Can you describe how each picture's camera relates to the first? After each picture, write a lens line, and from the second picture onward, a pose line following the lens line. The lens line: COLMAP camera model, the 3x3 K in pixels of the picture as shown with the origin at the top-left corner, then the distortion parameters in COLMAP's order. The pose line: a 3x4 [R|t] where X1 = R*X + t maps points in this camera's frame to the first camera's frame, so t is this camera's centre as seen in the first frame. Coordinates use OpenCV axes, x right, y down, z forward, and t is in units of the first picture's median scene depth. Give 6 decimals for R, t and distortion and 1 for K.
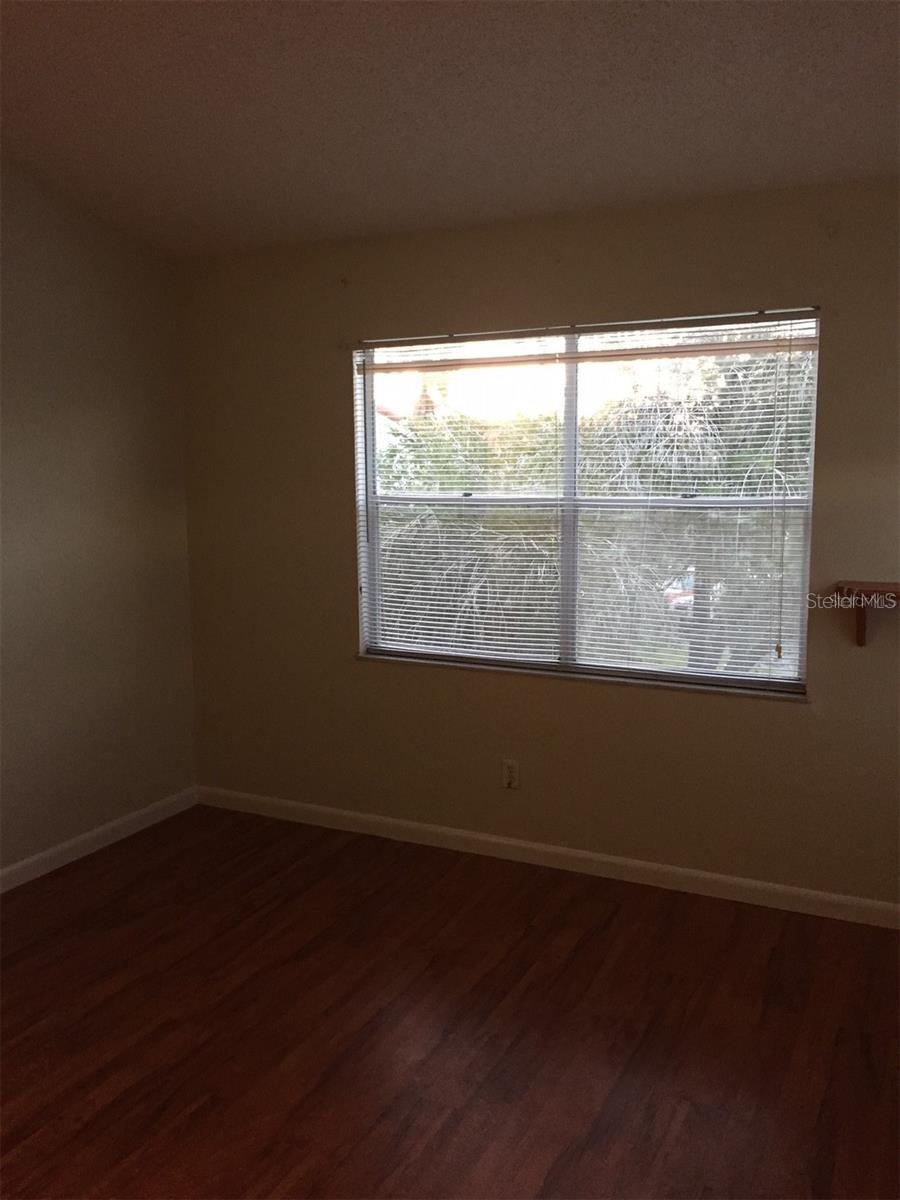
lens RADIAL K [[1007.0, 0, 450.0], [0, 1007.0, 600.0], [0, 0, 1]] dist [0.027761, -0.000335]
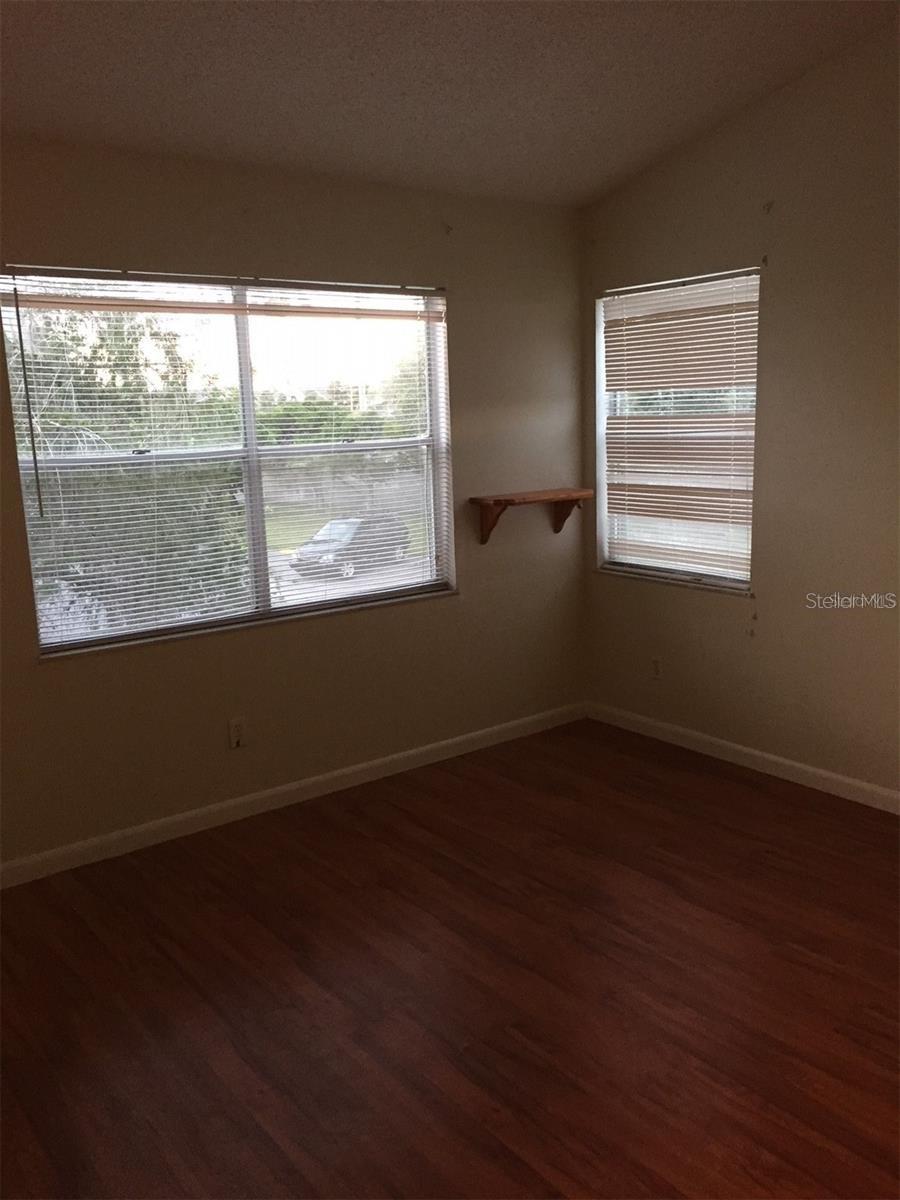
lens RADIAL K [[1007.0, 0, 450.0], [0, 1007.0, 600.0], [0, 0, 1]] dist [0.027761, -0.000335]
pose [[0.445809, -0.174330, 0.877988, -0.737303], [0.147079, 0.981787, 0.120258, -0.045563], [-0.882962, 0.075522, 0.463329, 0.372770]]
